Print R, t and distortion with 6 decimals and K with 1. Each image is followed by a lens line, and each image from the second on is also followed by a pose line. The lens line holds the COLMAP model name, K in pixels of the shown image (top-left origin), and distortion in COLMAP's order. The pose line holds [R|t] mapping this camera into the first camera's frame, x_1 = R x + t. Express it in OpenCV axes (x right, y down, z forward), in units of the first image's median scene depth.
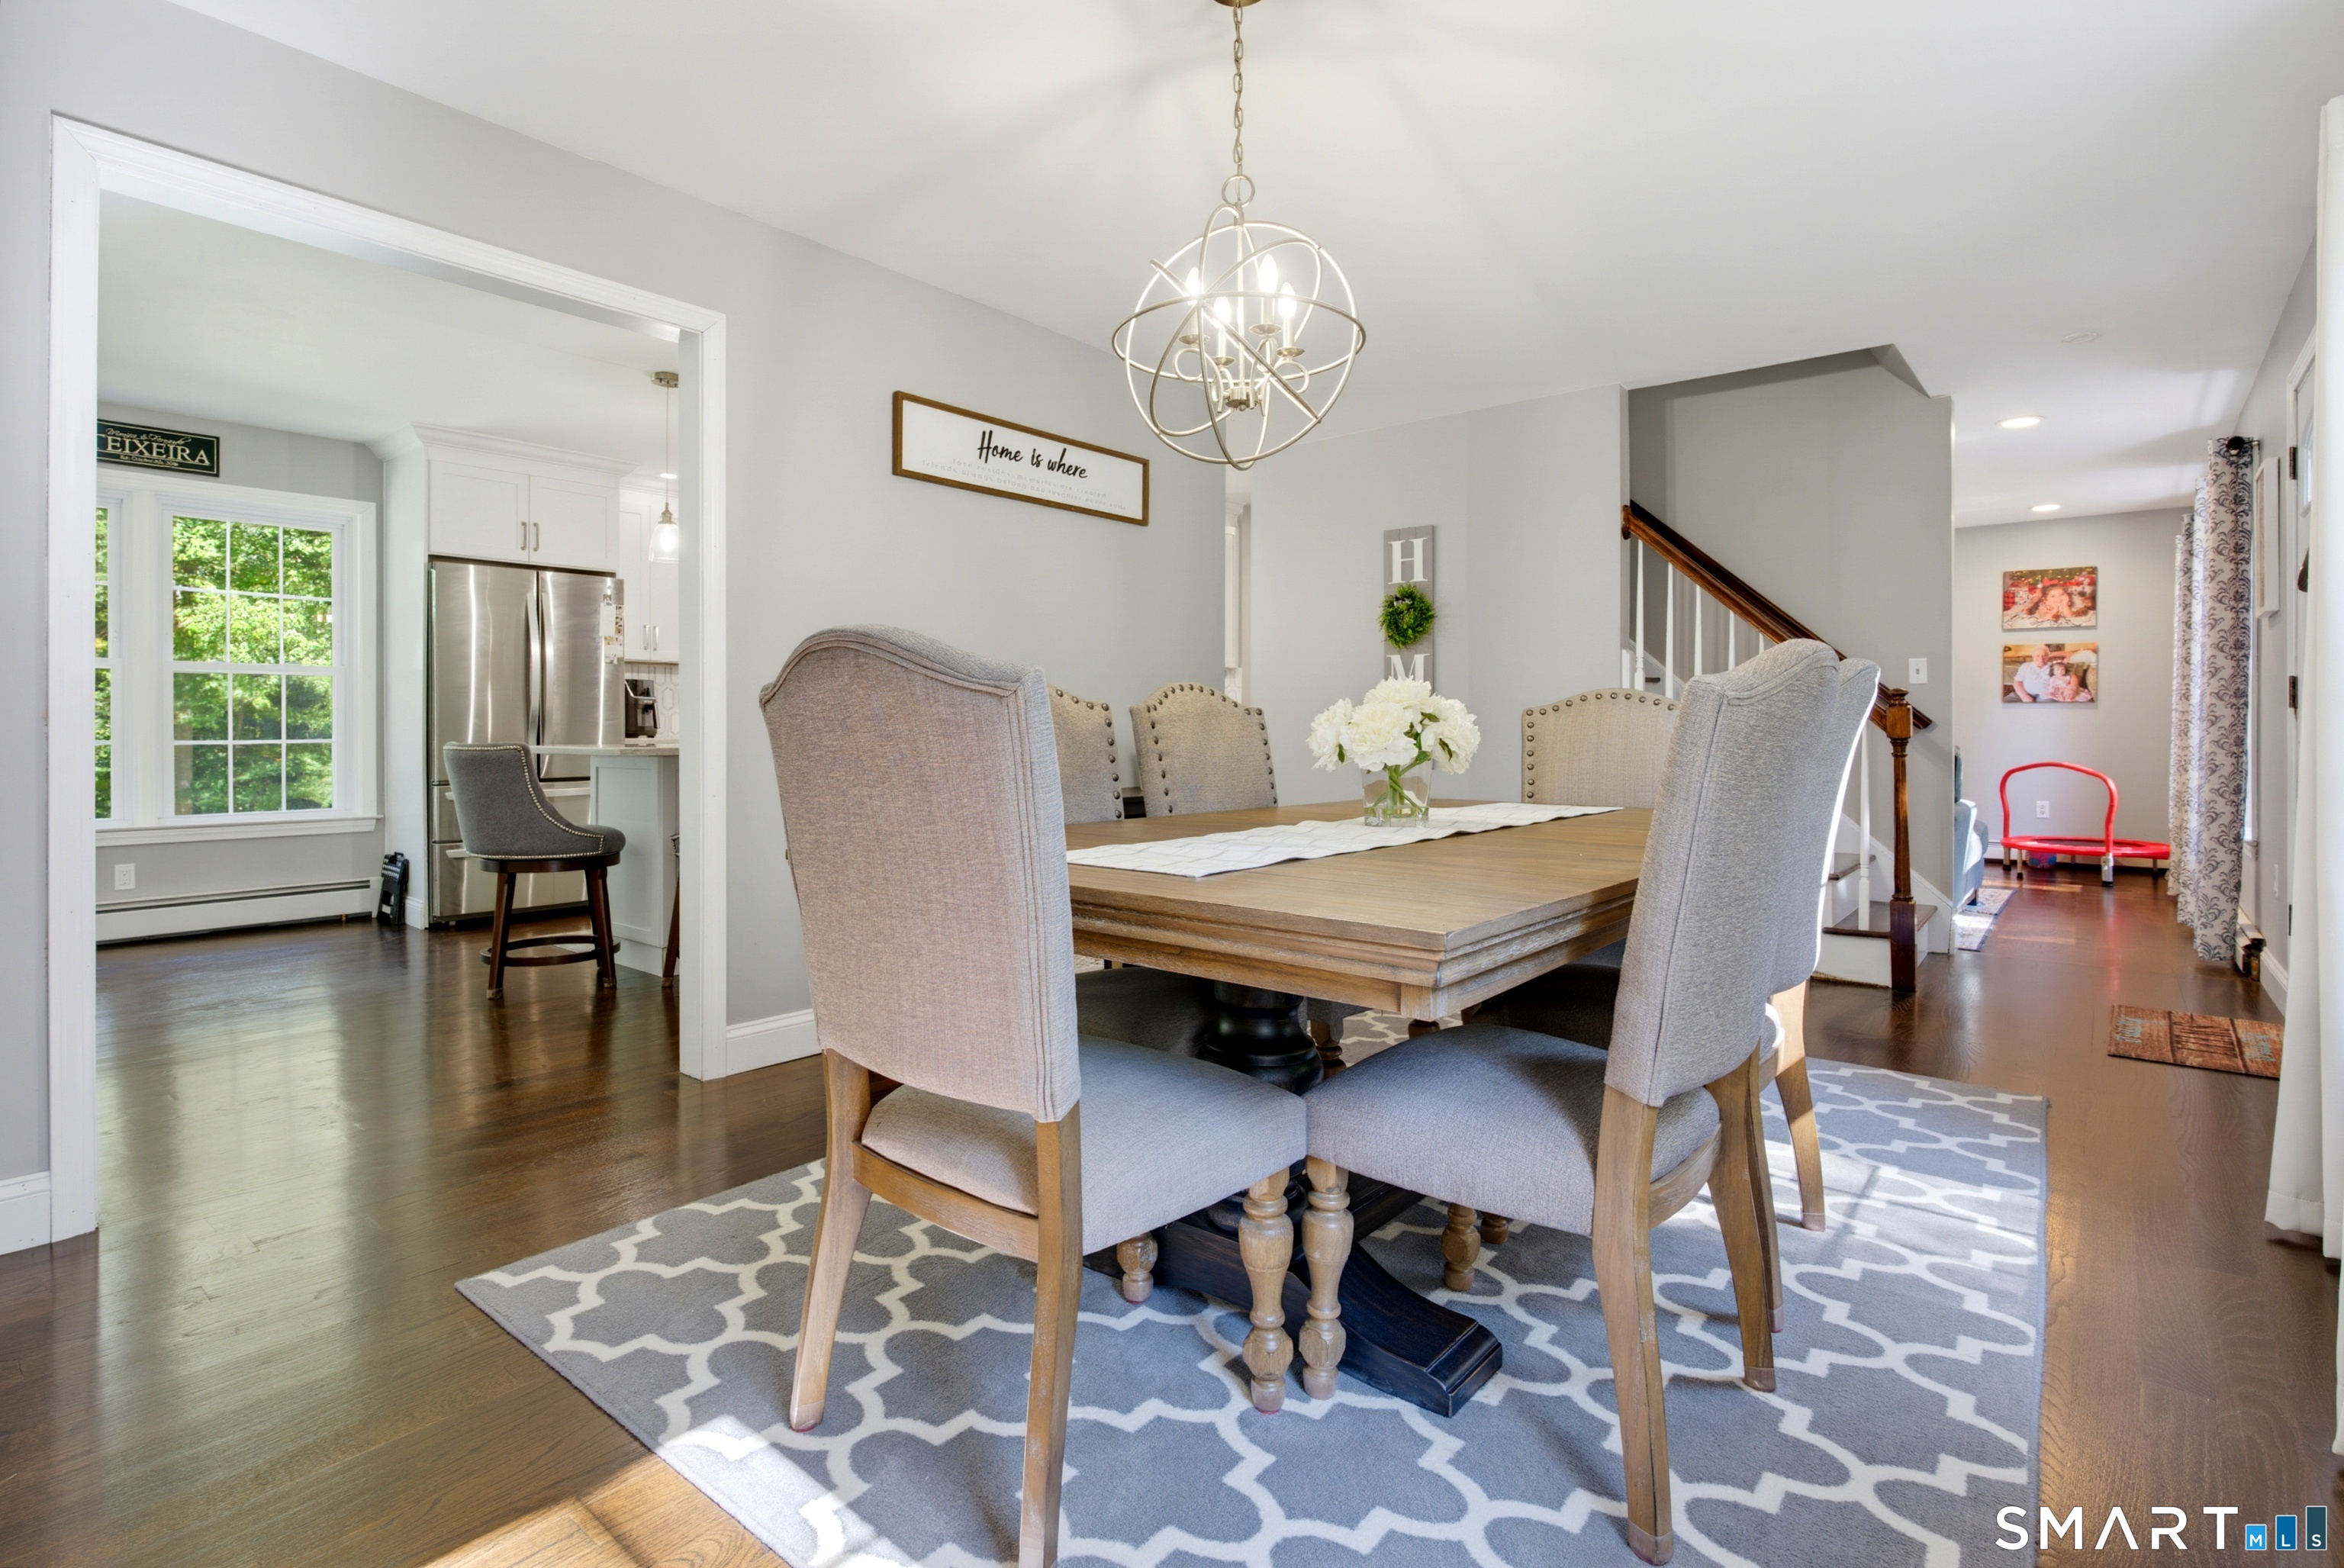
lens RADIAL K [[1137.0, 0, 1153.8], [0, 1137.0, 731.4], [0, 0, 1]] dist [-0.012739, 0.004329]
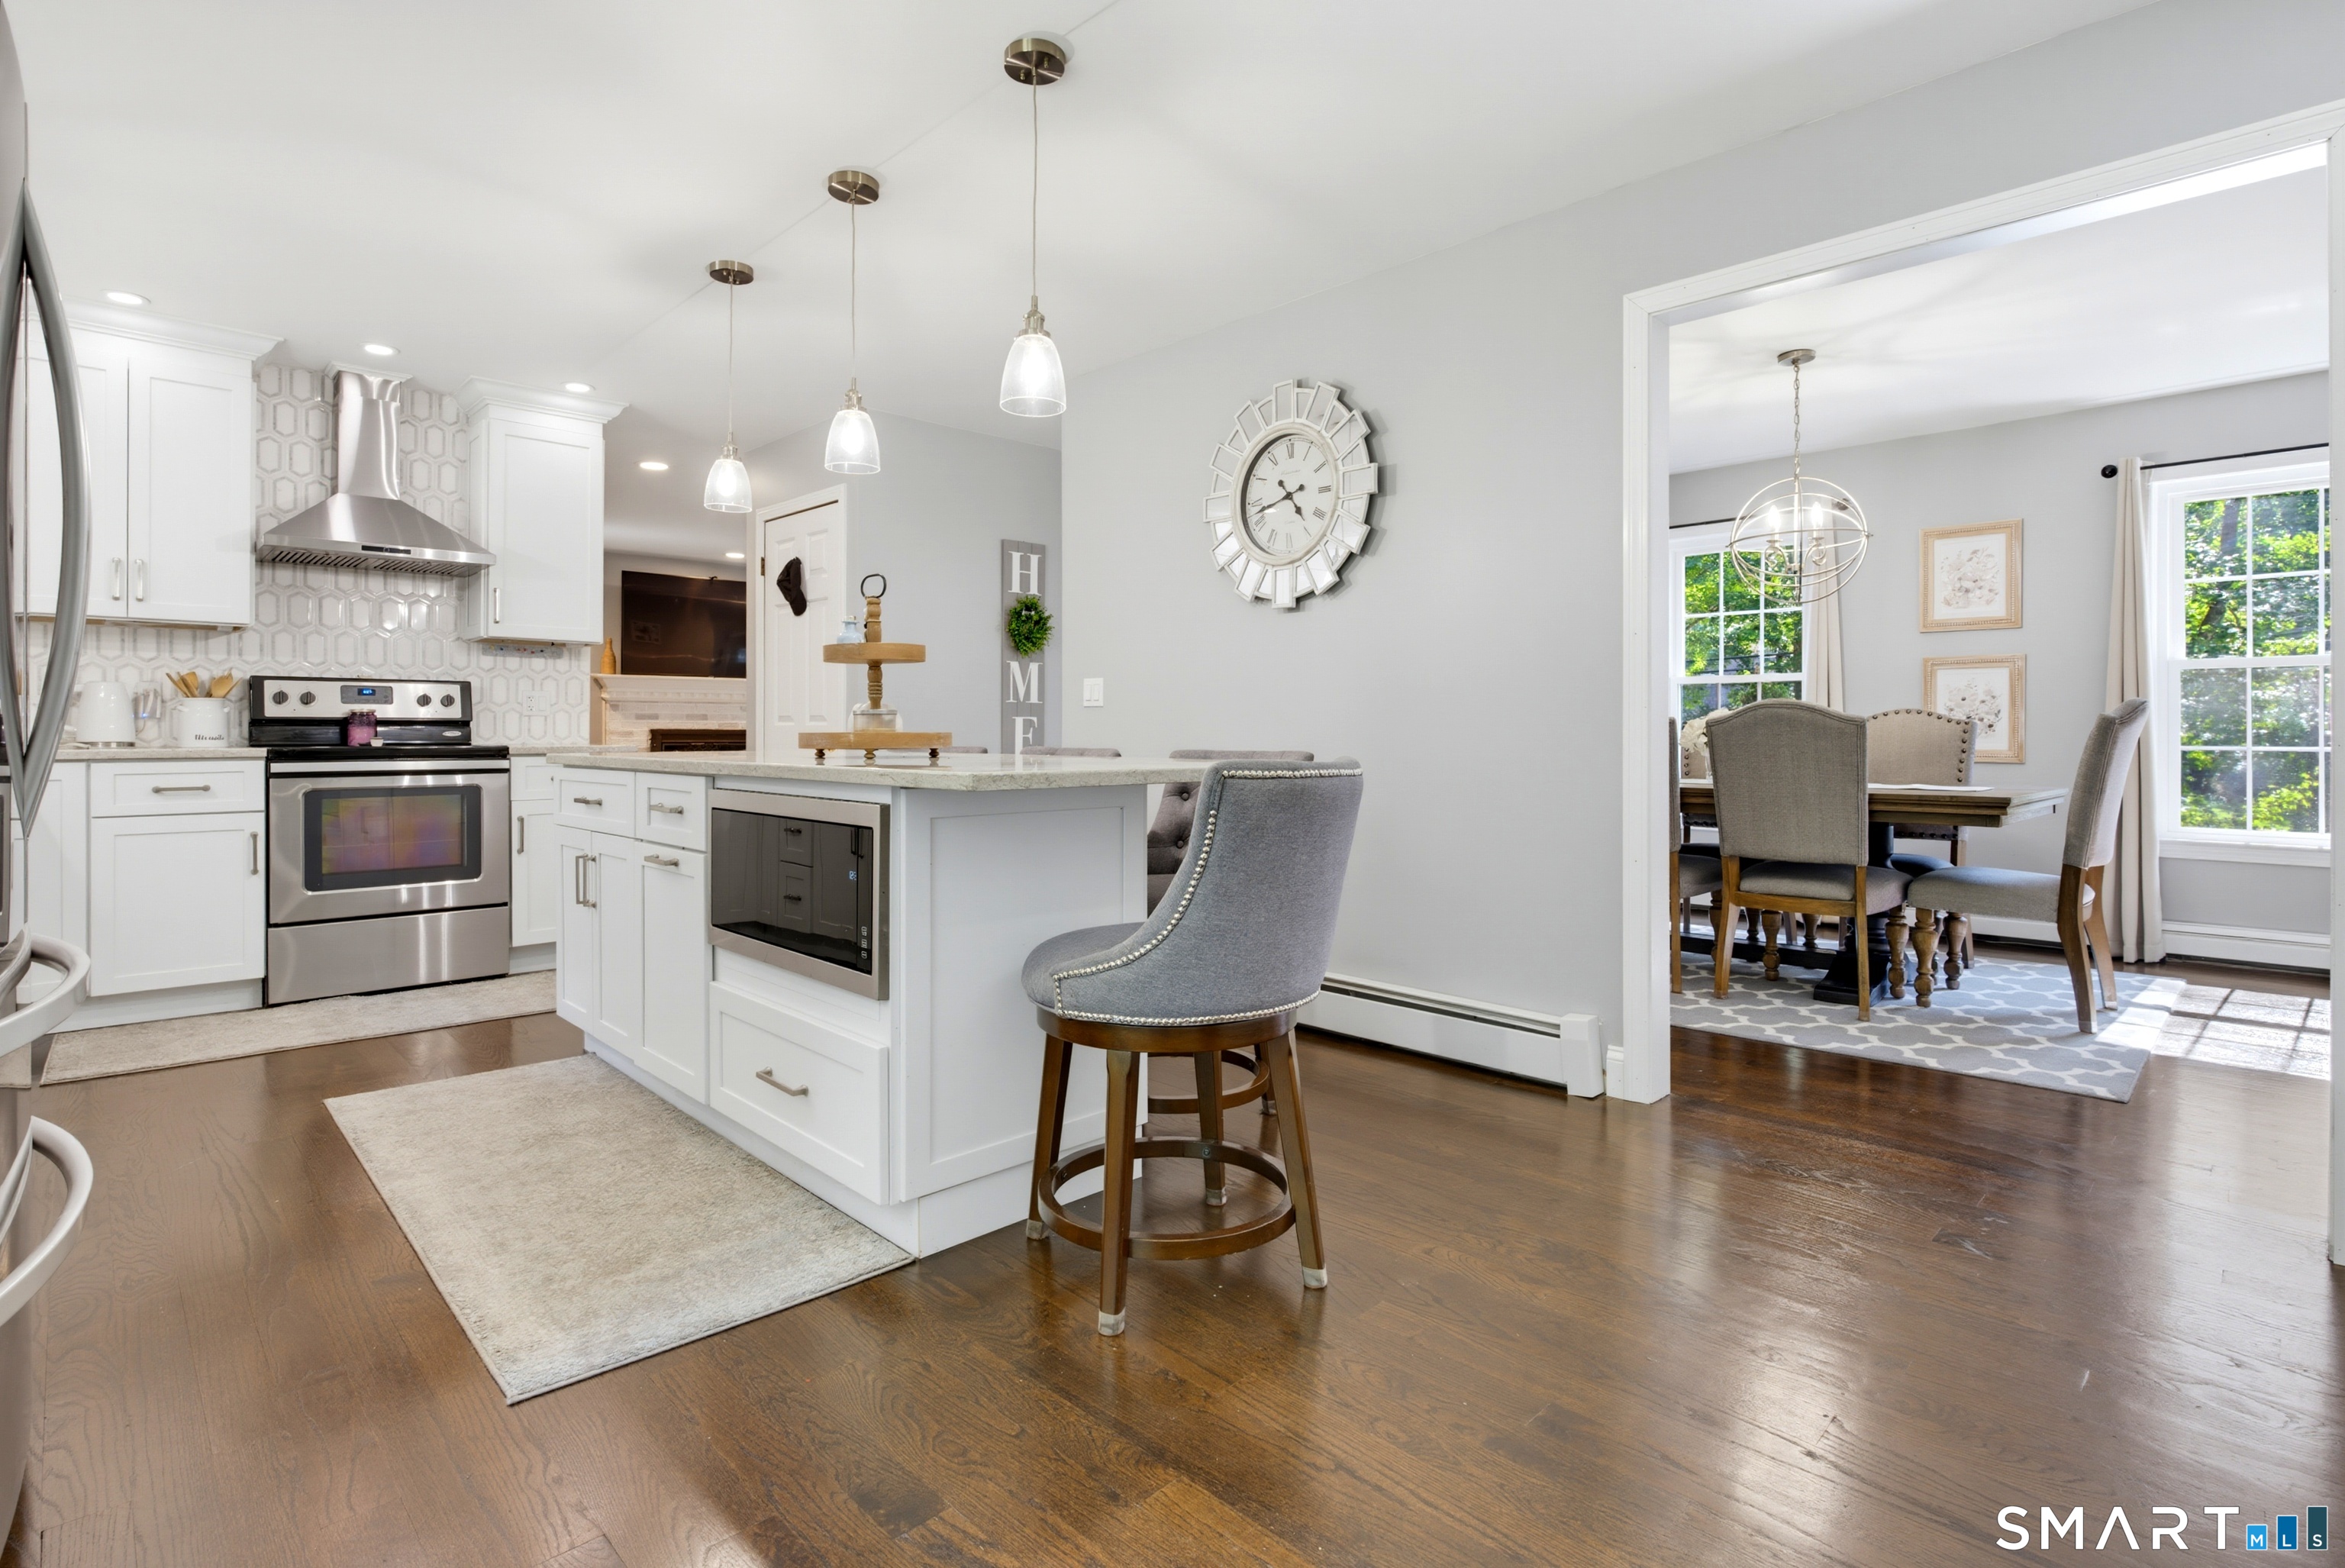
lens RADIAL K [[1137.5, 0, 1141.8], [0, 1137.5, 730.9], [0, 0, 1]] dist [-0.012739, 0.004329]
pose [[0.111230, 0.002951, 0.993790, -0.770359], [-0.000136, 0.999996, -0.002954, -0.000771], [-0.993795, 0.000194, 0.111230, 0.734258]]
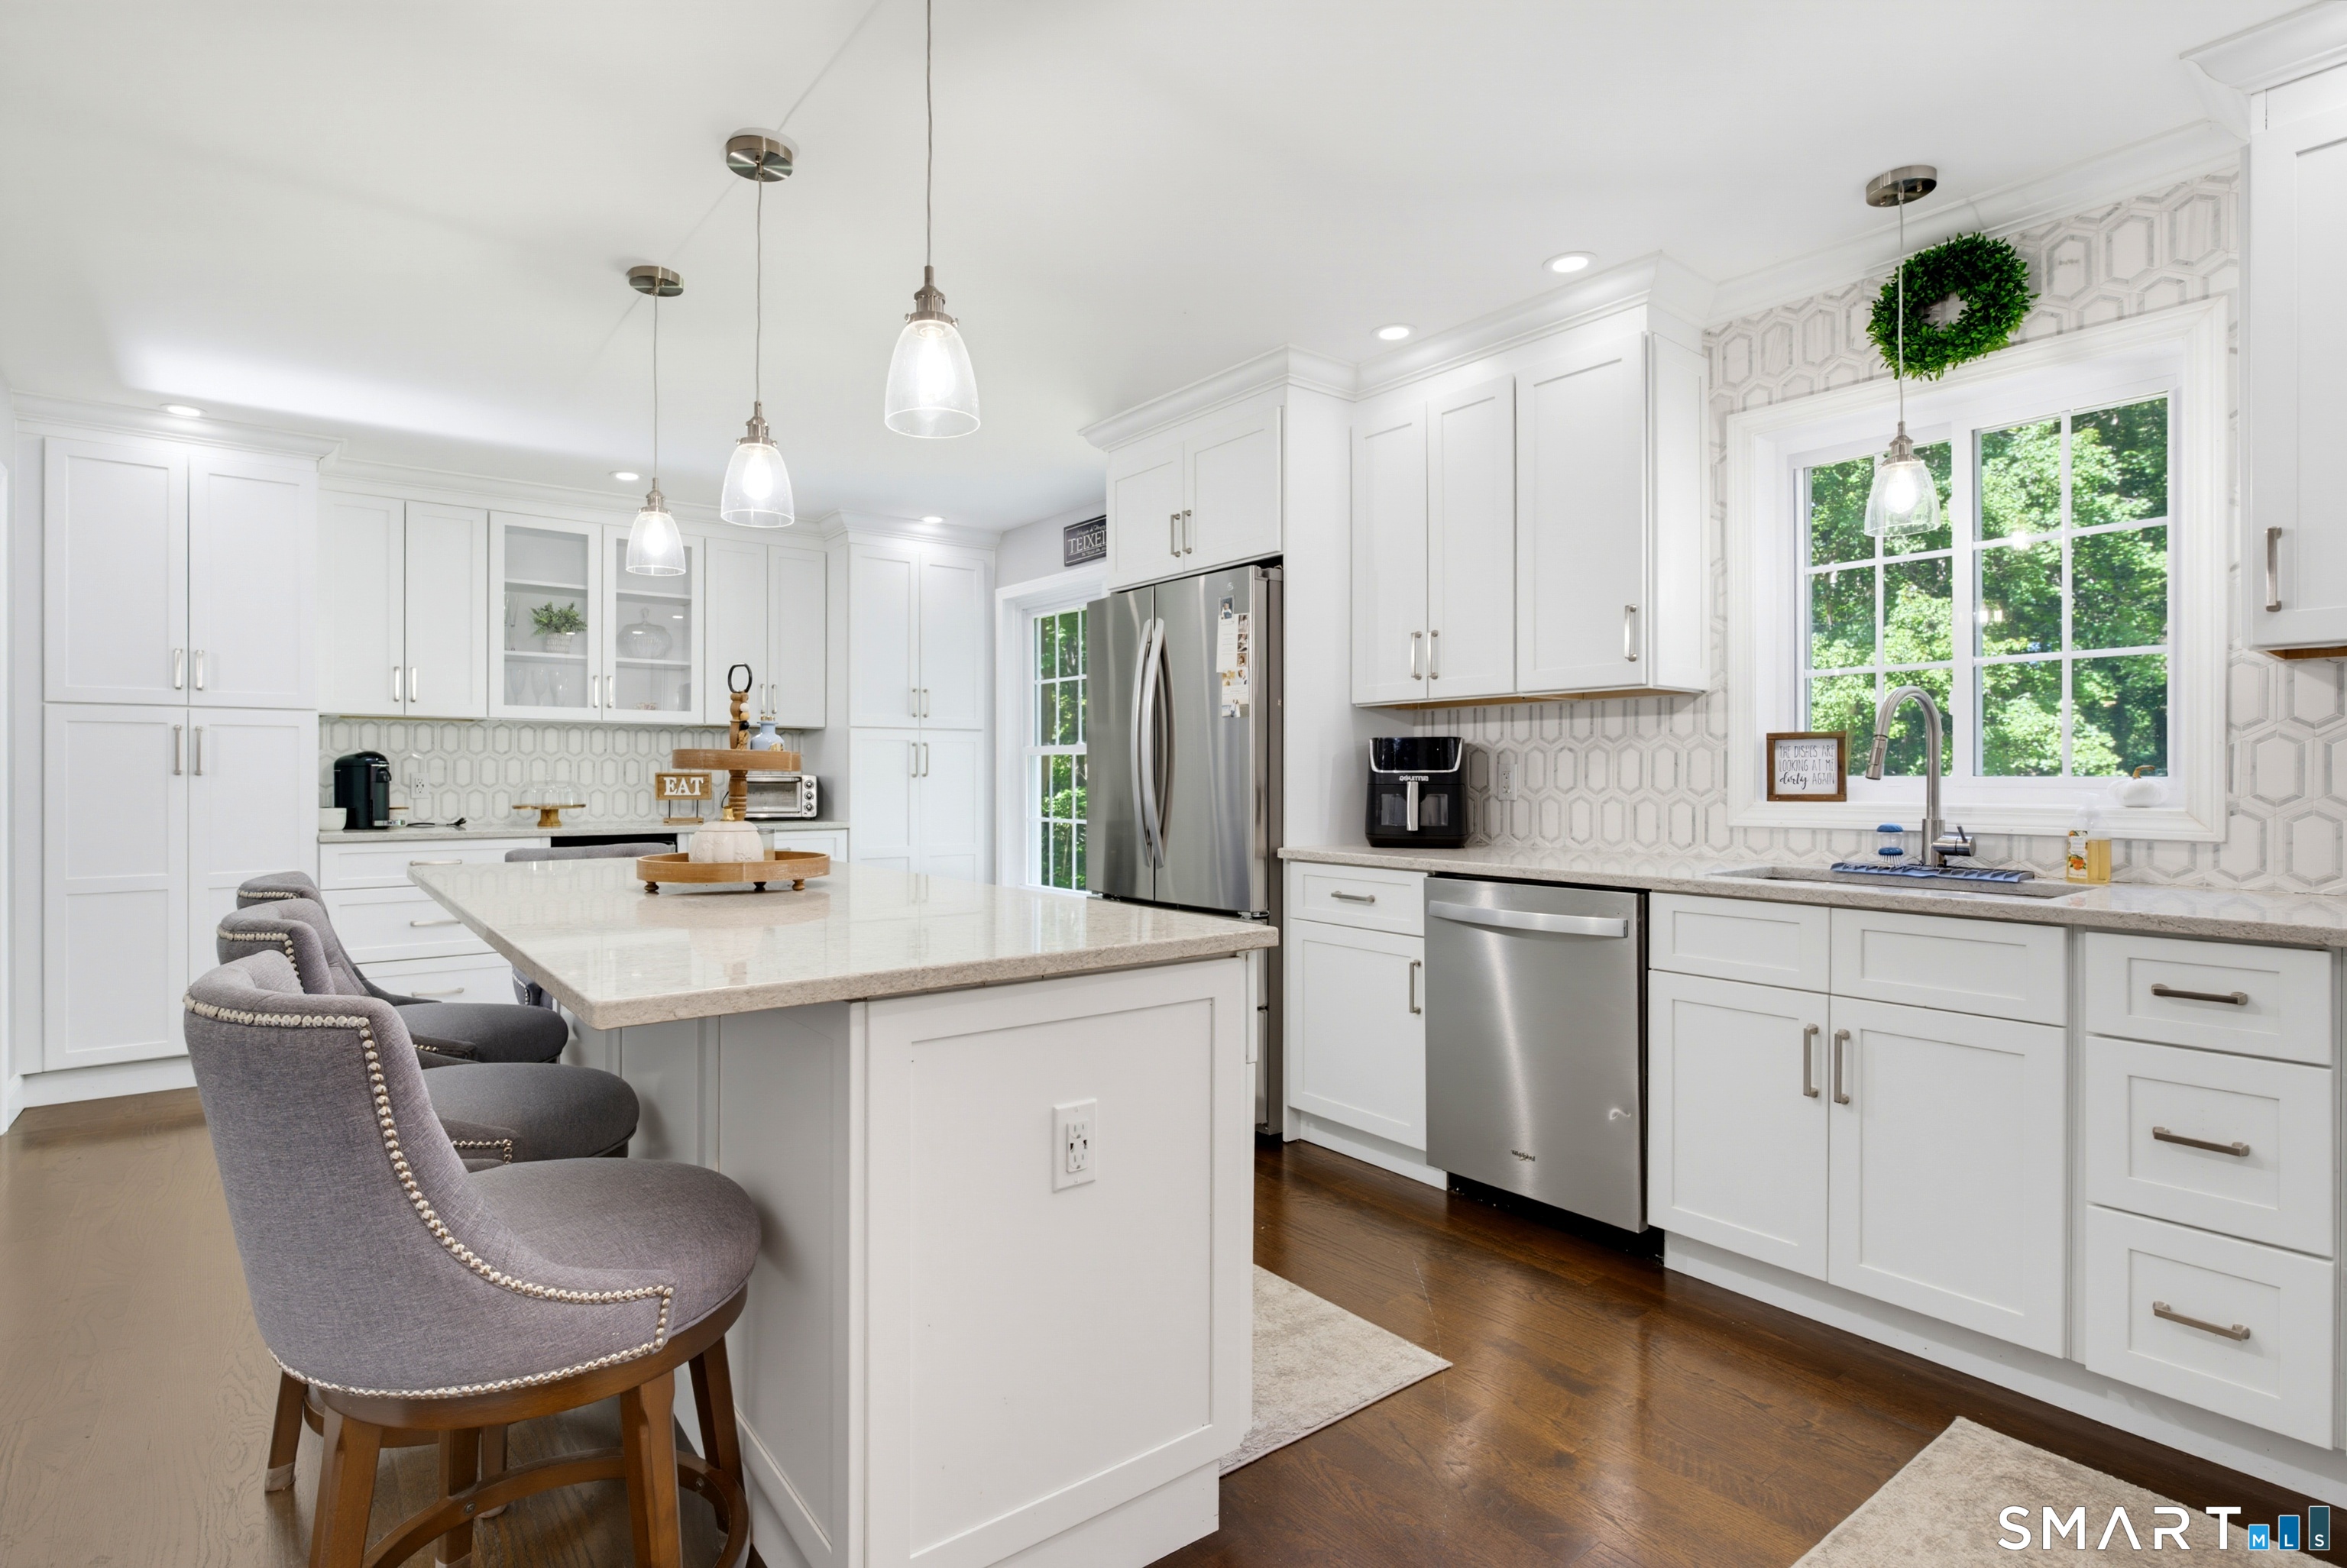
lens RADIAL K [[1138.3, 0, 1161.4], [0, 1138.3, 776.4], [0, 0, 1]] dist [-0.012739, 0.004329]
pose [[-0.207214, 0.000029, -0.978296, 0.100805], [-0.001017, 0.999999, 0.000245, -0.031385], [0.978295, 0.001046, -0.207214, 1.149051]]
